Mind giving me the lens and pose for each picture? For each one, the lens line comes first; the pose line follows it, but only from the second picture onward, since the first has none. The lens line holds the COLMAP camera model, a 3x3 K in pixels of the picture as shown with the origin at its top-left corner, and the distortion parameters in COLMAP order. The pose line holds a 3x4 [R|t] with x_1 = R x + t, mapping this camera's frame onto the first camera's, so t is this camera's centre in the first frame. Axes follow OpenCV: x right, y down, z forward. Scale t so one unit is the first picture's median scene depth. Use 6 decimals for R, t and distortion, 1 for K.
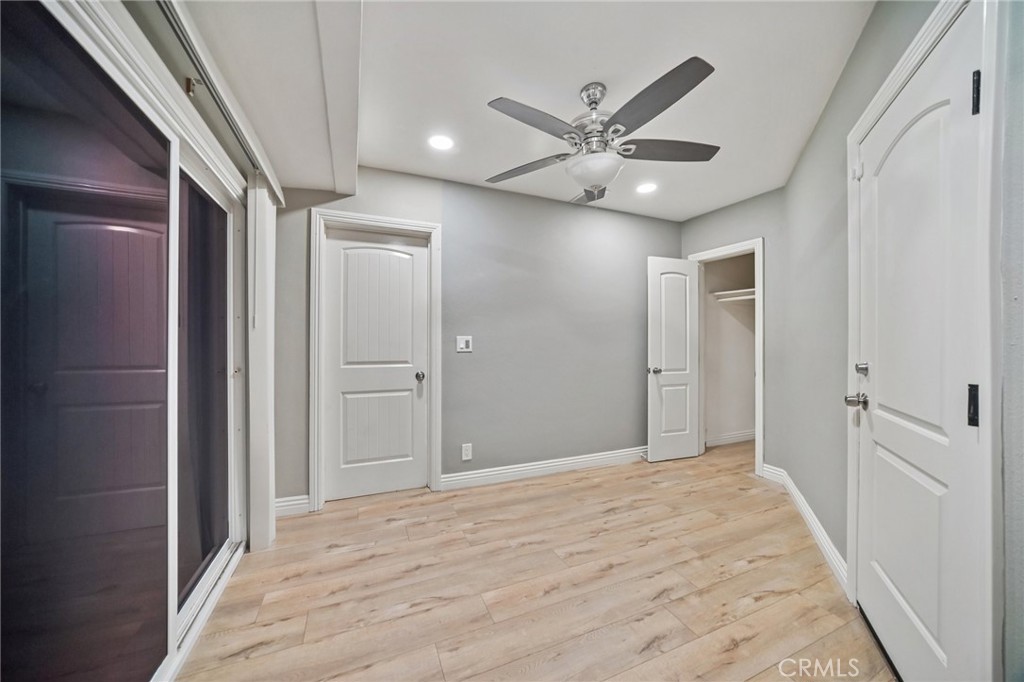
lens RADIAL K [[365.3, 0, 507.6], [0, 365.3, 337.0], [0, 0, 1]] dist [-0.018926, 0.005098]
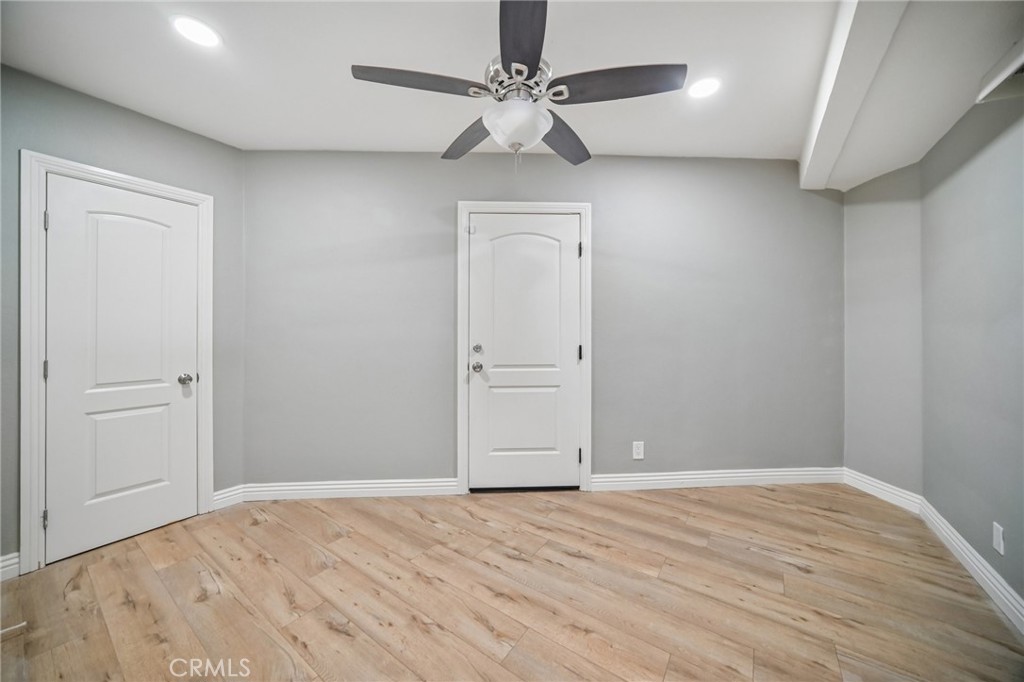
lens RADIAL K [[365.3, 0, 510.1], [0, 365.3, 334.6], [0, 0, 1]] dist [-0.018926, 0.005098]
pose [[-0.535998, -0.003474, 0.844212, -0.459343], [-0.004798, 0.999988, 0.001069, 0.018210], [-0.844206, -0.003478, -0.536008, 1.474749]]
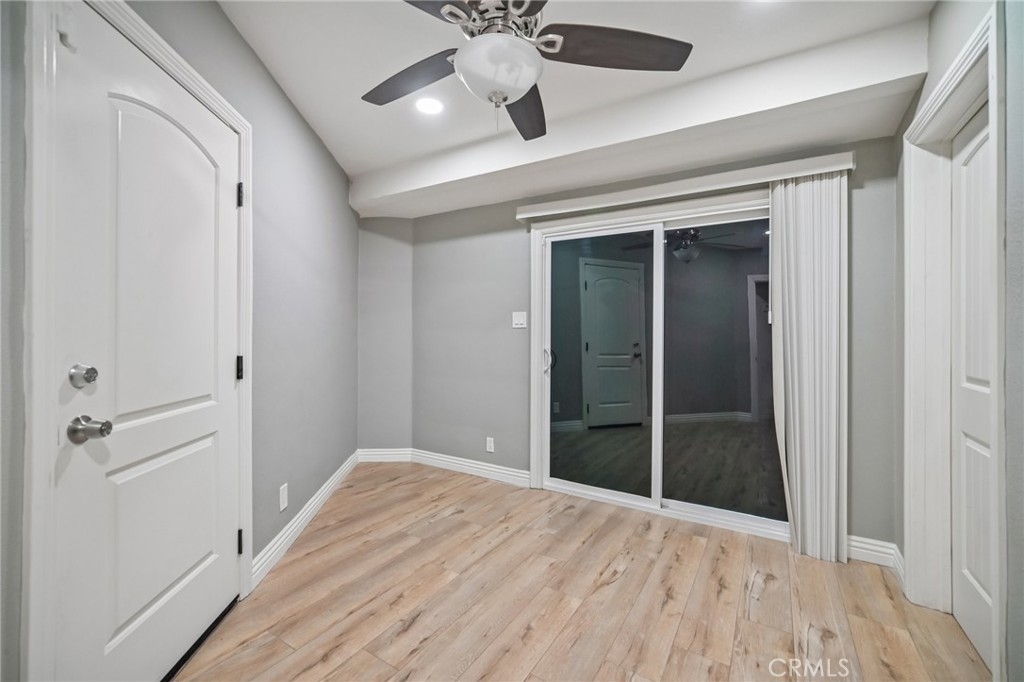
lens RADIAL K [[426.2, 0, 518.5], [0, 426.2, 333.6], [0, 0, 1]] dist [-0.004296, -0.000499]
pose [[-0.805645, -0.007544, -0.592351, 0.671668], [-0.001486, 0.999941, -0.010714, 0.018419], [0.592397, -0.007752, -0.805609, 1.659278]]
